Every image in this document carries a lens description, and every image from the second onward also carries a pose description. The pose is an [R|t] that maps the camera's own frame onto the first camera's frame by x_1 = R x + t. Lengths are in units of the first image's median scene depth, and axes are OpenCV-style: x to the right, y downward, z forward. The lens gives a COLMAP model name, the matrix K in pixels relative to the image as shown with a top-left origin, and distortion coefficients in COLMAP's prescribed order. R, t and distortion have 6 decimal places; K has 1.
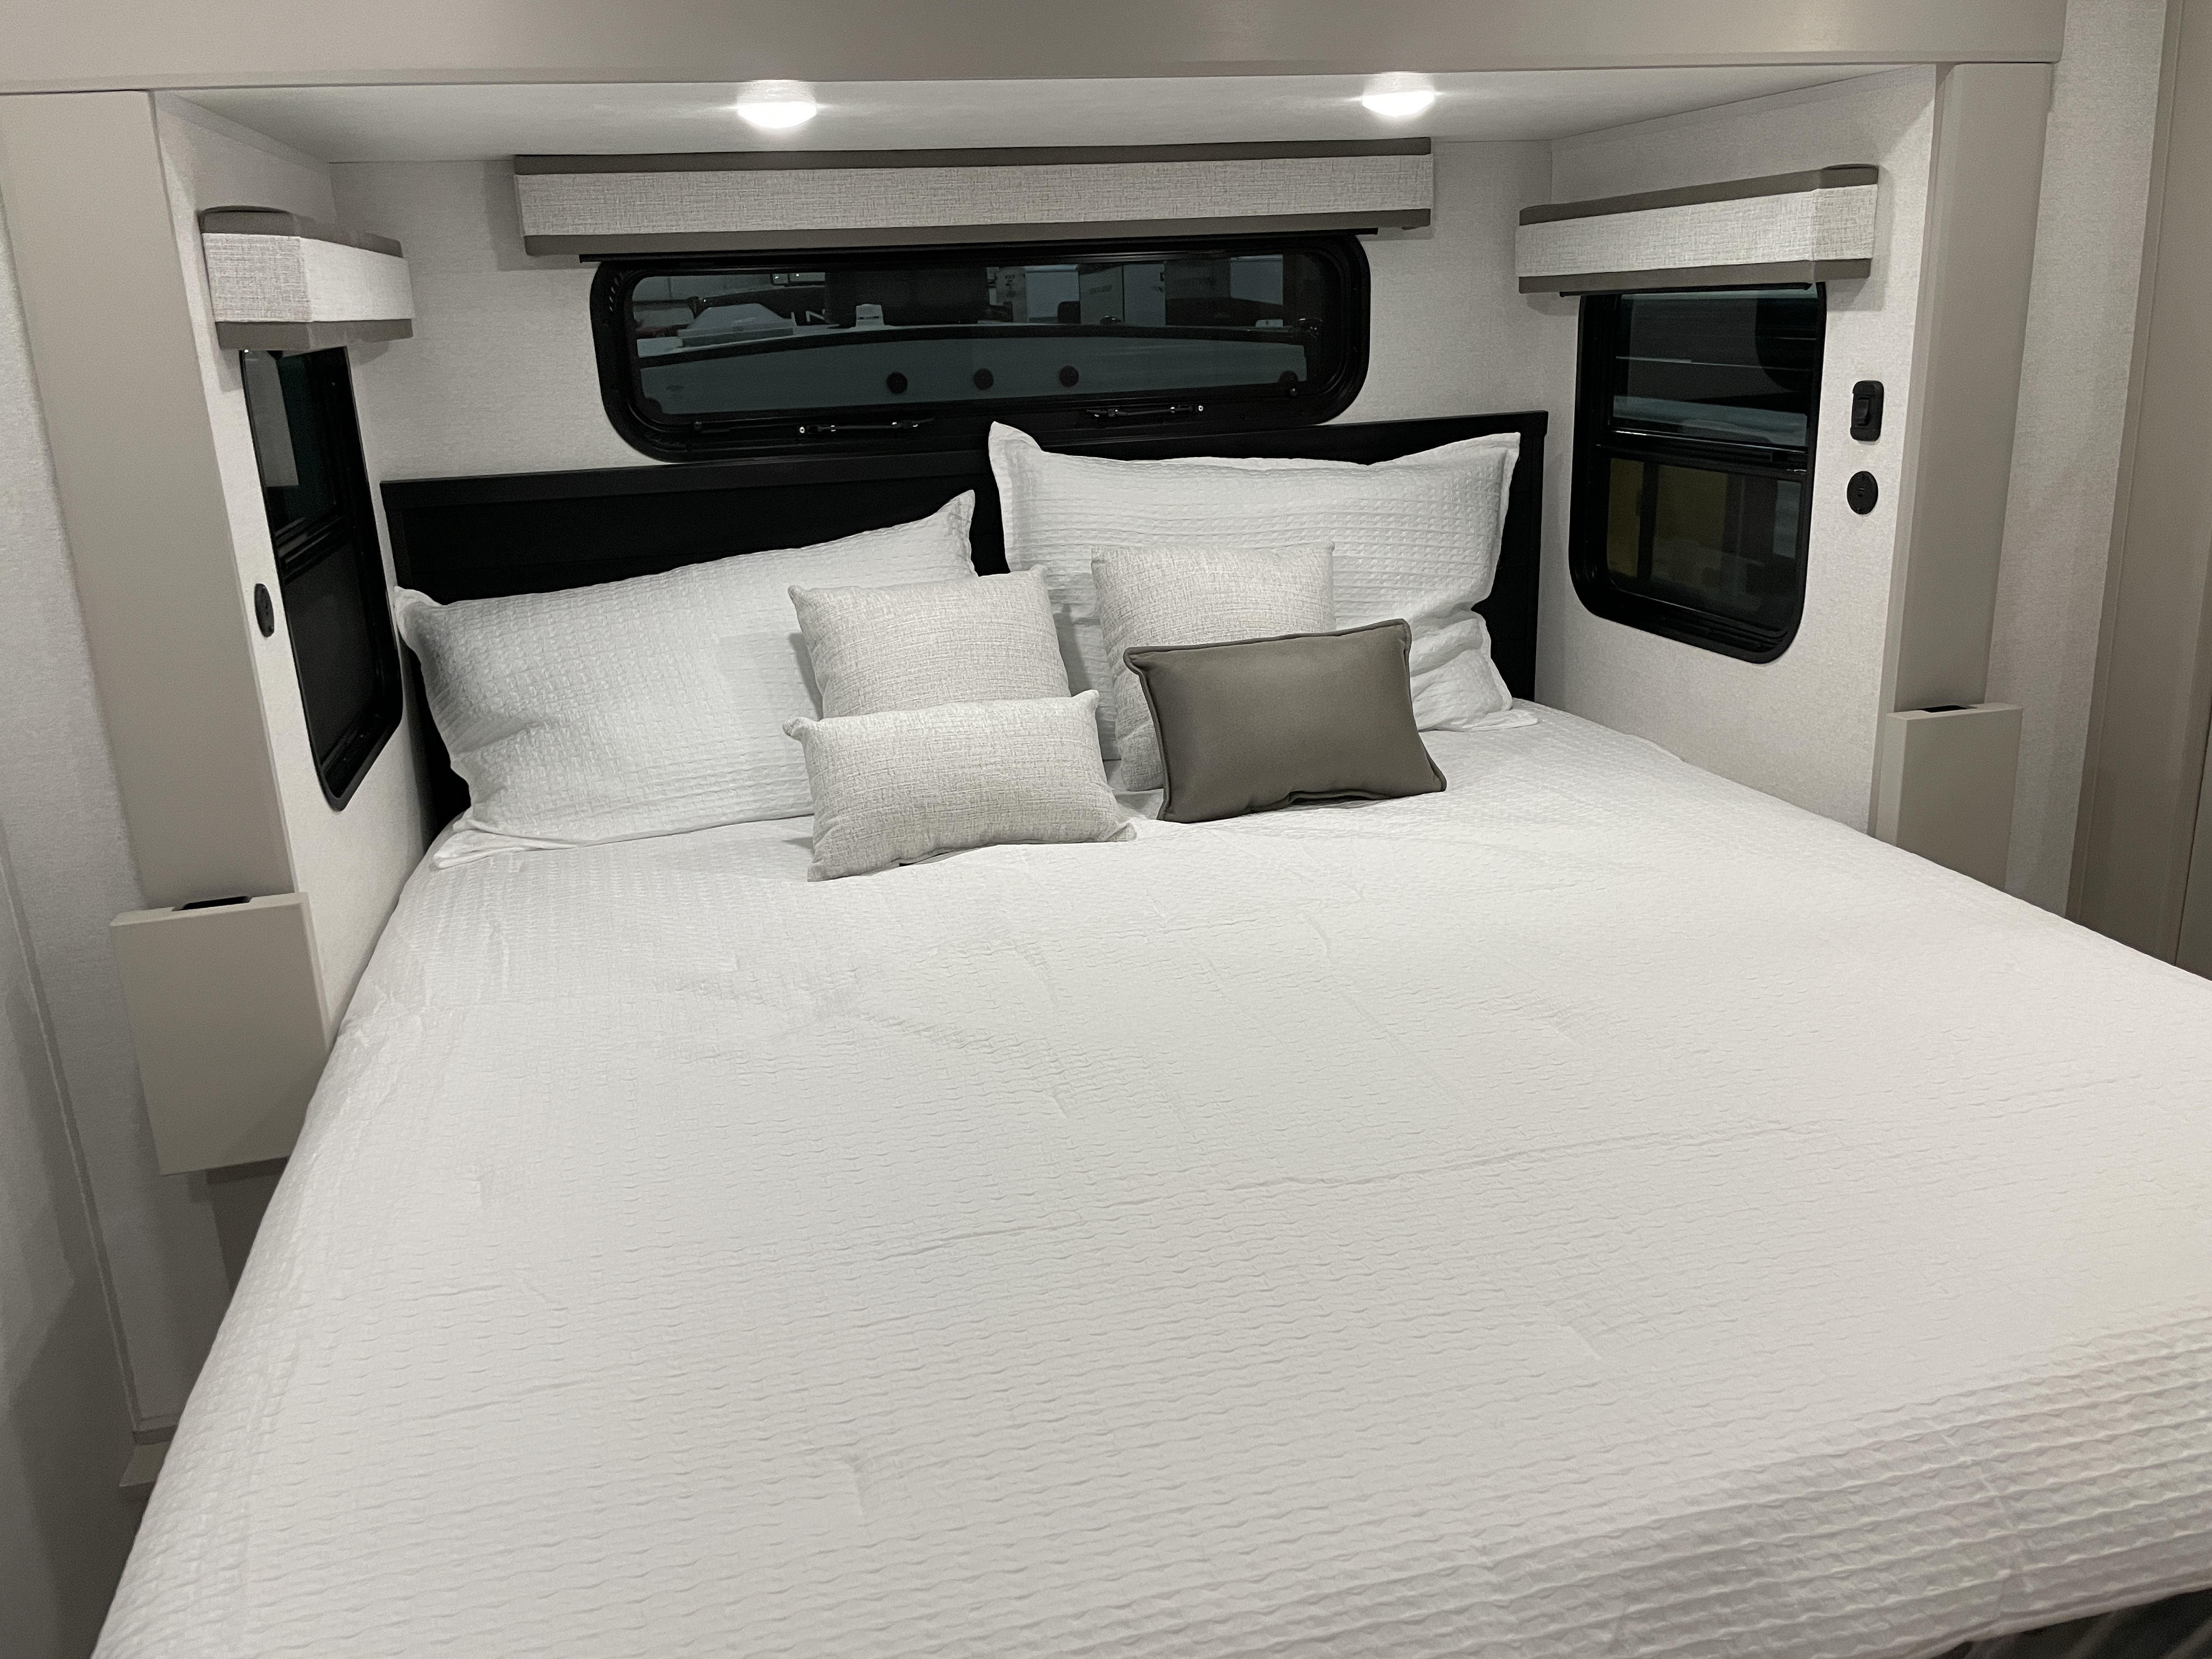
lens RADIAL K [[1698.7, 0, 1104.5], [0, 1698.7, 812.5], [0, 0, 1]] dist [0.063385, -0.097942]
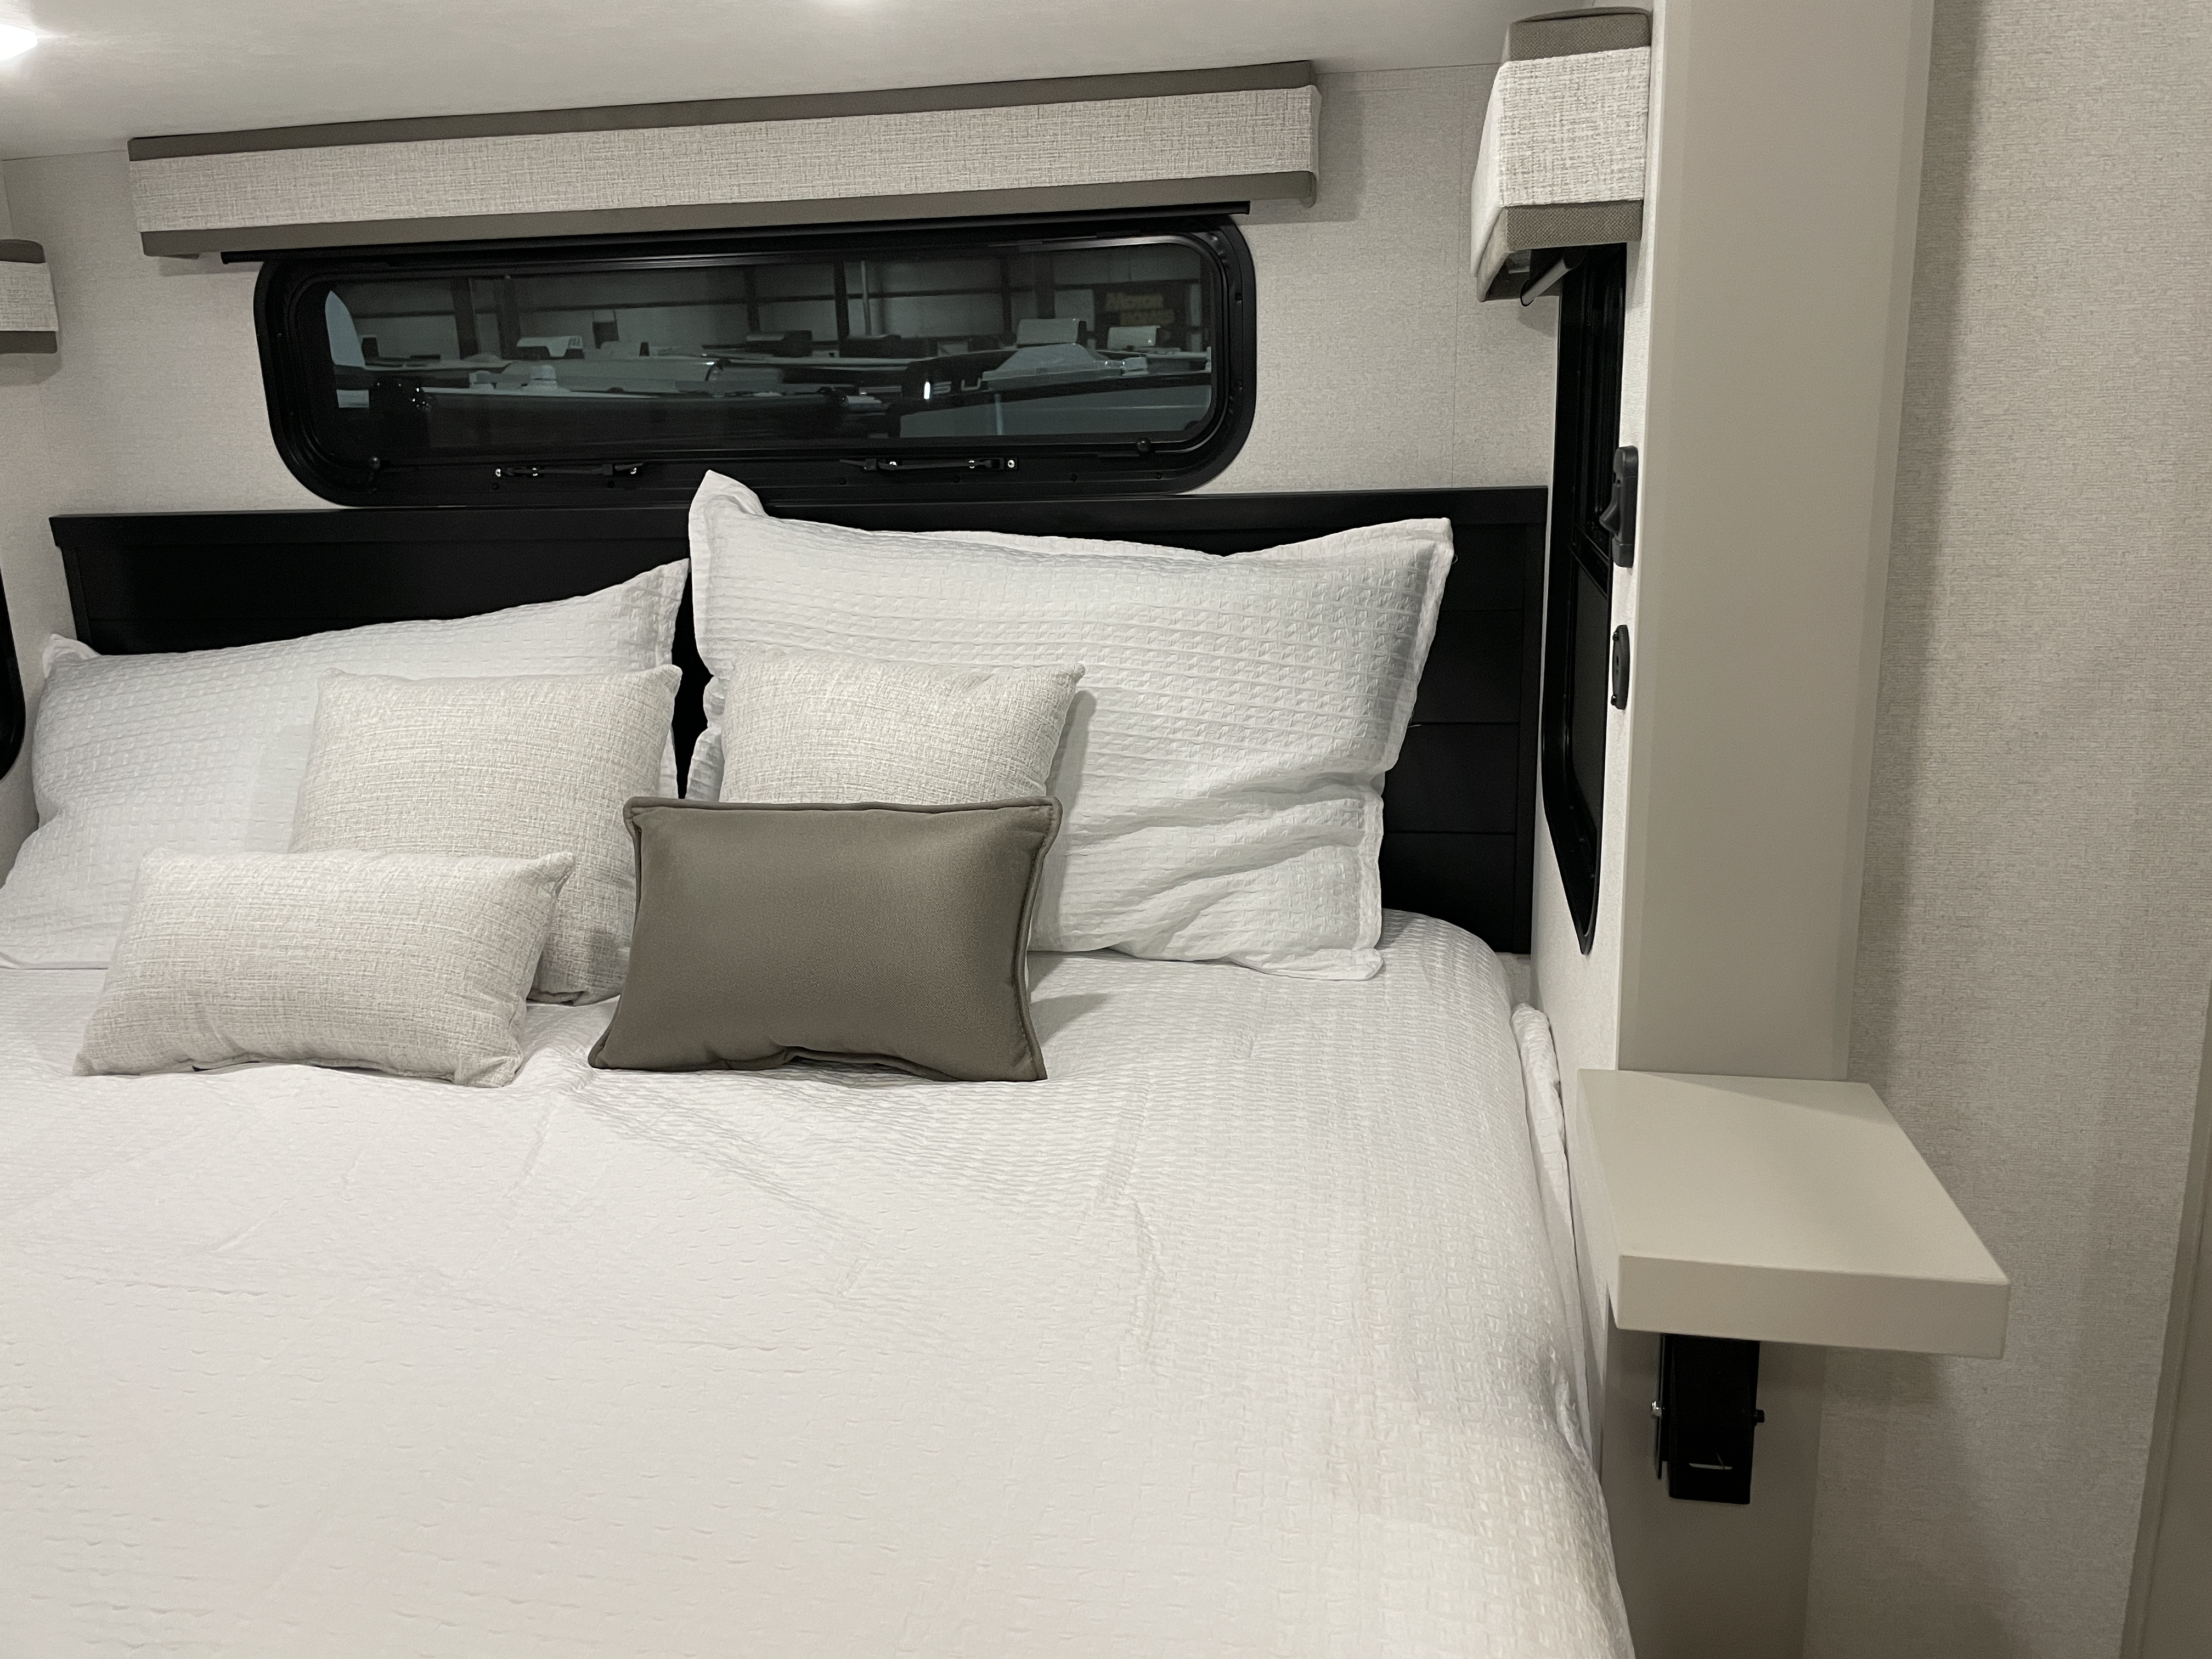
lens RADIAL K [[1698.7, 0, 1106.3], [0, 1698.7, 820.9], [0, 0, 1]] dist [0.063385, -0.097942]
pose [[0.909766, 0.115424, -0.398752, 0.471499], [-0.125330, 0.992114, 0.001236, -0.113771], [0.395750, 0.048851, 0.917058, 0.443816]]
